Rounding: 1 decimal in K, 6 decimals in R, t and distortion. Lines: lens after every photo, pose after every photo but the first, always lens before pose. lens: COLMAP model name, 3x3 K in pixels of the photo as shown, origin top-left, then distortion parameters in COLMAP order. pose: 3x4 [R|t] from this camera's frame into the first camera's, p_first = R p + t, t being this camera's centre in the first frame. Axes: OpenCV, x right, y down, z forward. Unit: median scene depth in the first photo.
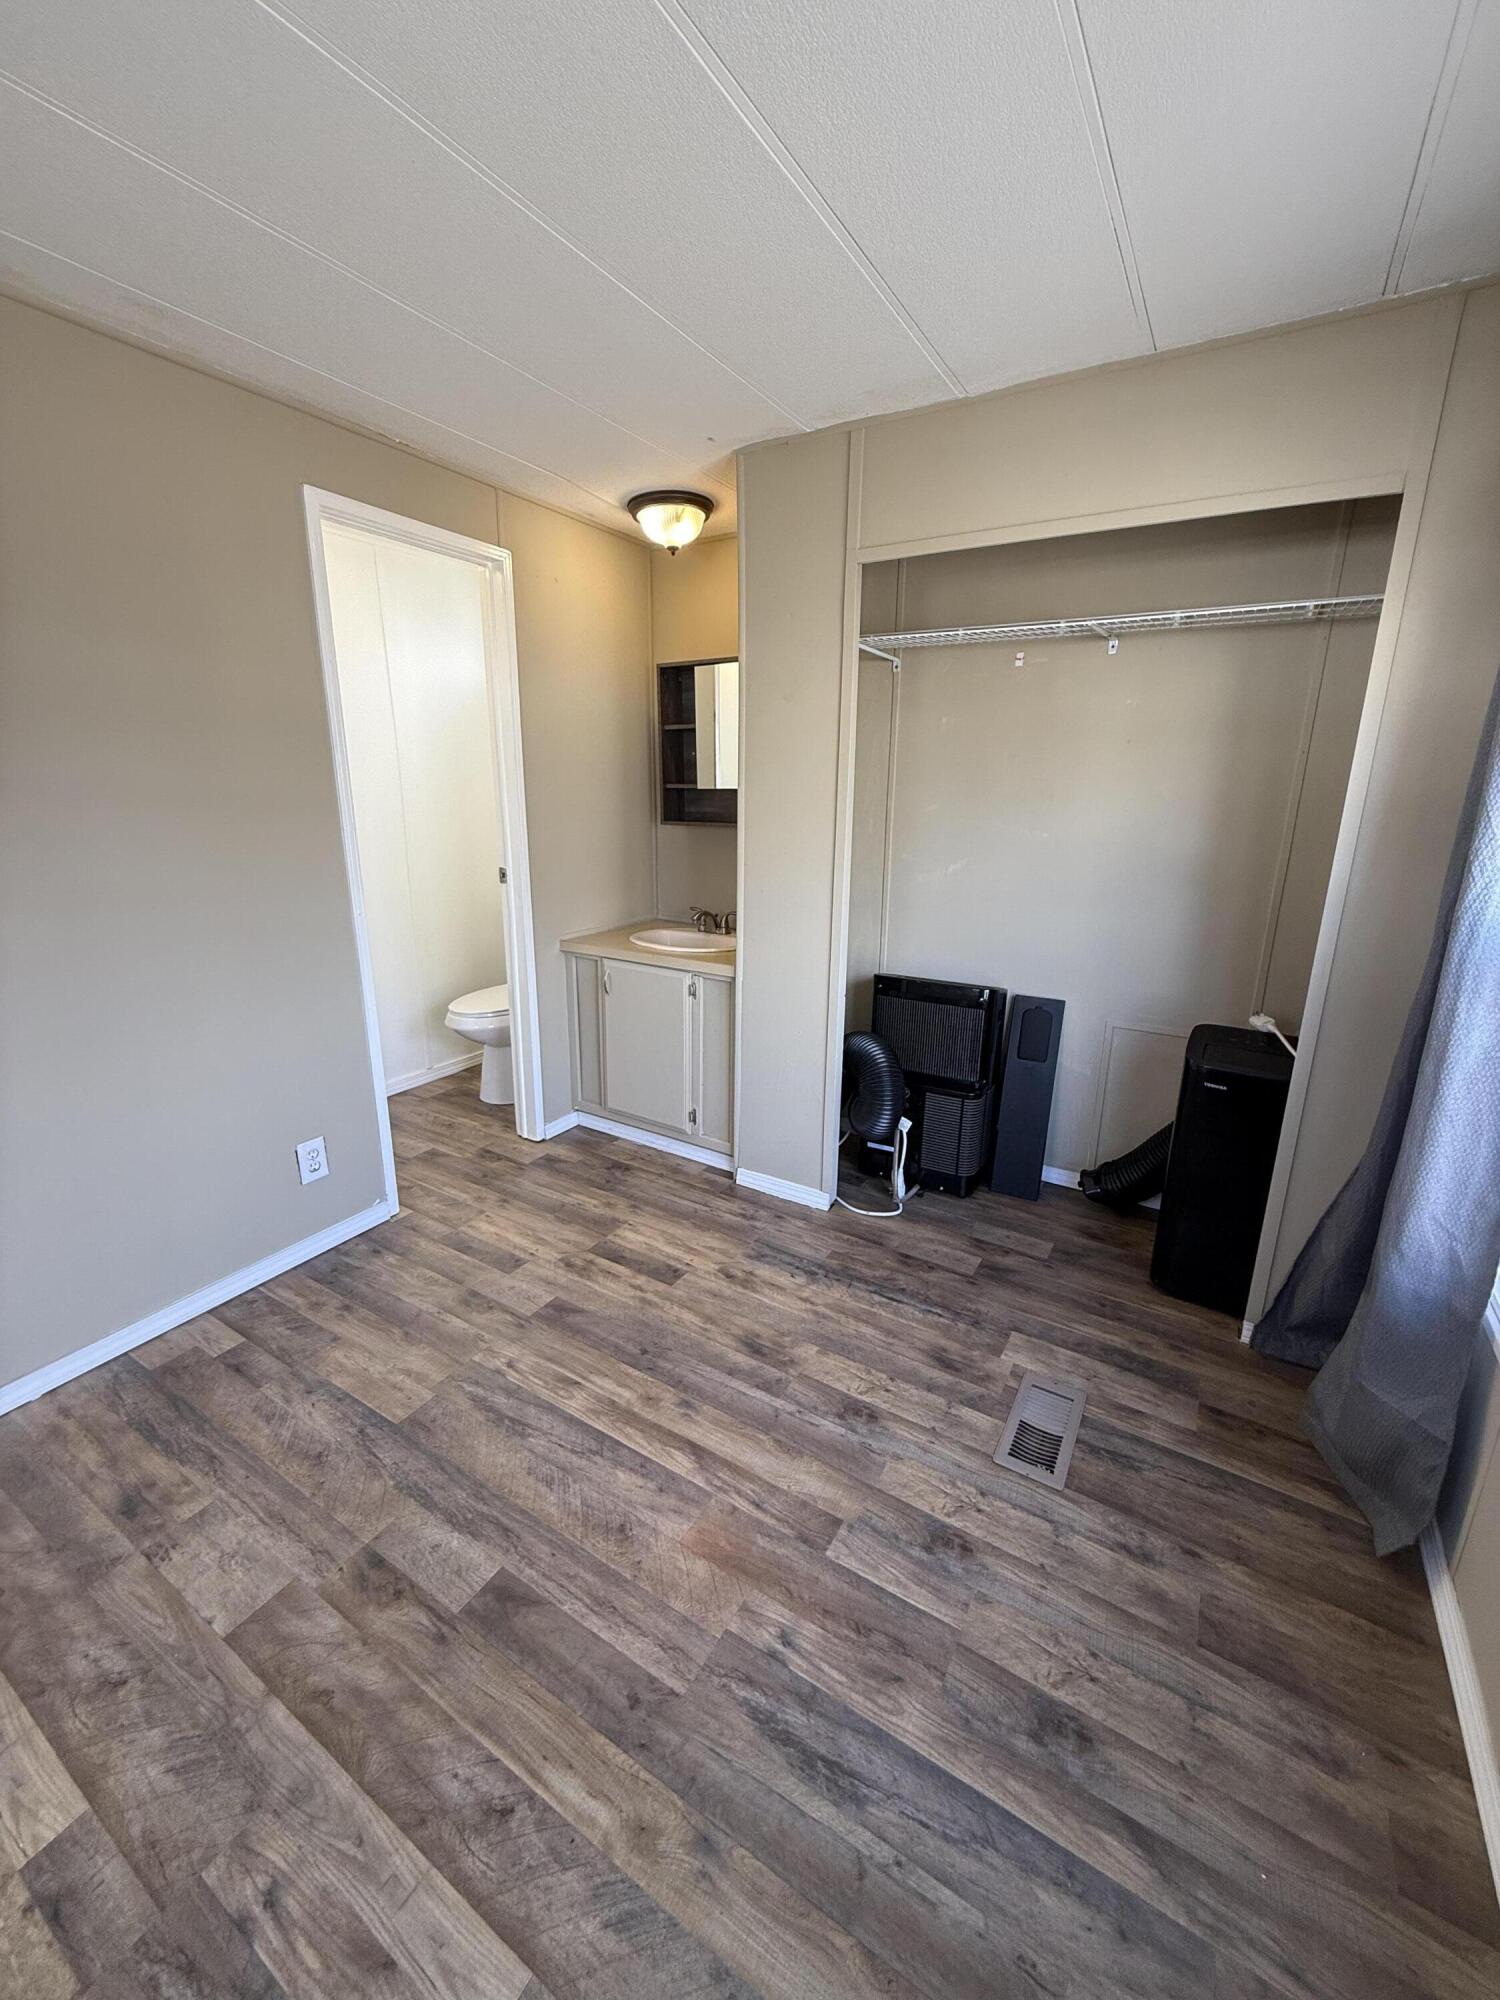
lens RADIAL K [[796.1, 0, 752.4], [0, 796.1, 991.4], [0, 0, 1]] dist [-0.002691, 0.001781]
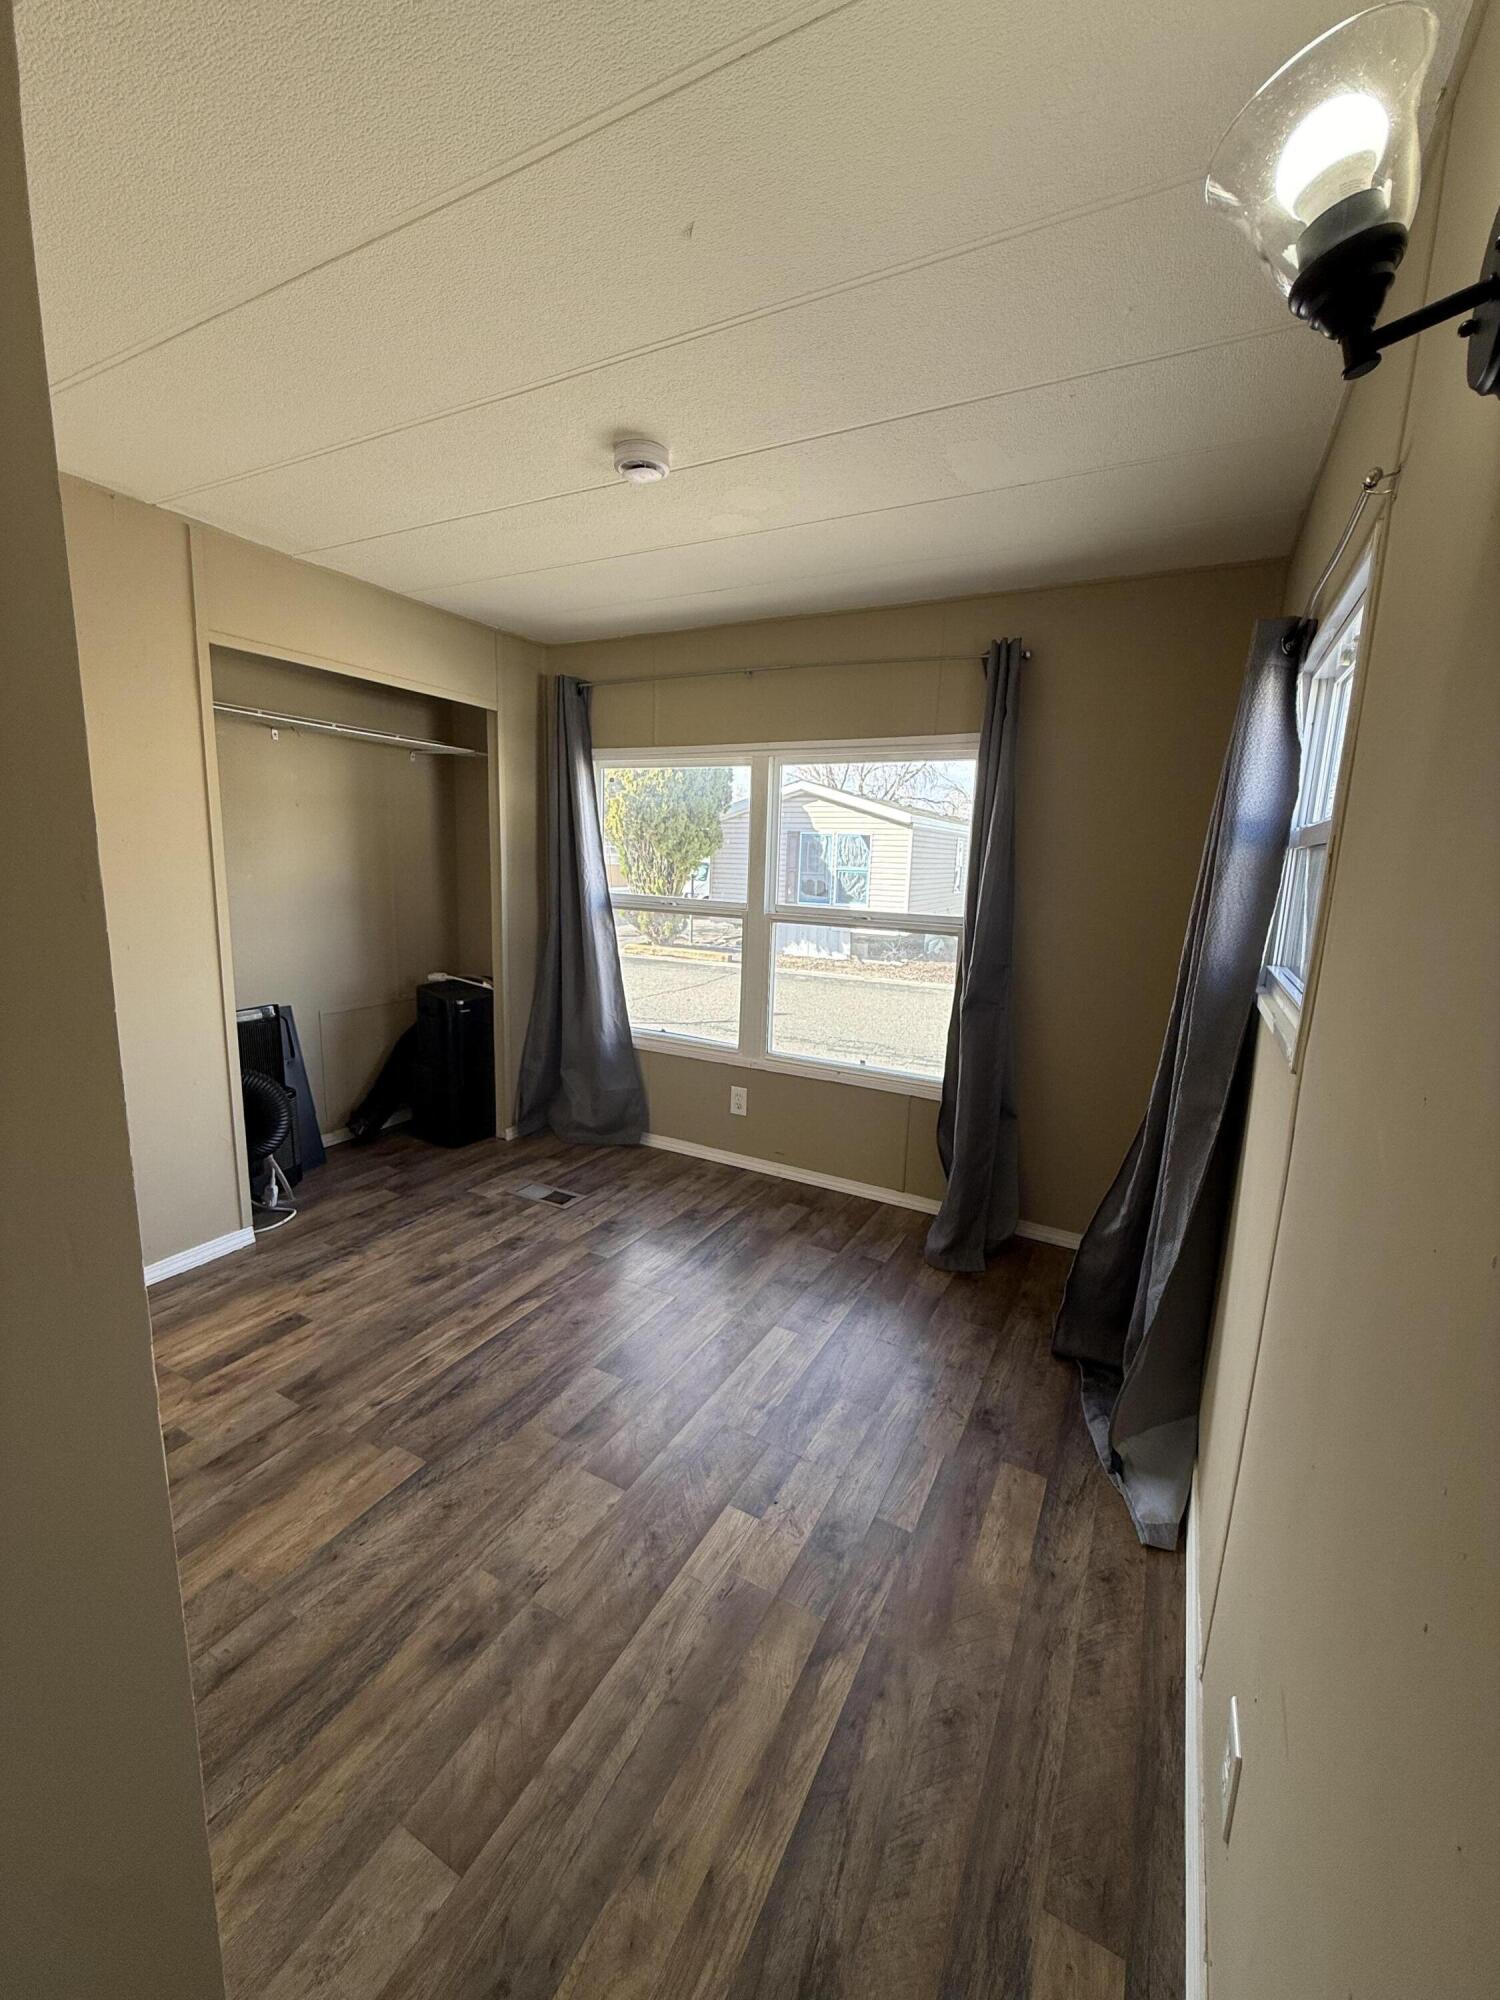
lens RADIAL K [[796.1, 0, 752.4], [0, 796.1, 991.4], [0, 0, 1]] dist [-0.002691, 0.001781]
pose [[-0.058004, -0.183864, 0.981239, -1.236538], [0.222140, 0.955875, 0.192242, -0.124808], [-0.973288, 0.229124, -0.014601, 0.425419]]
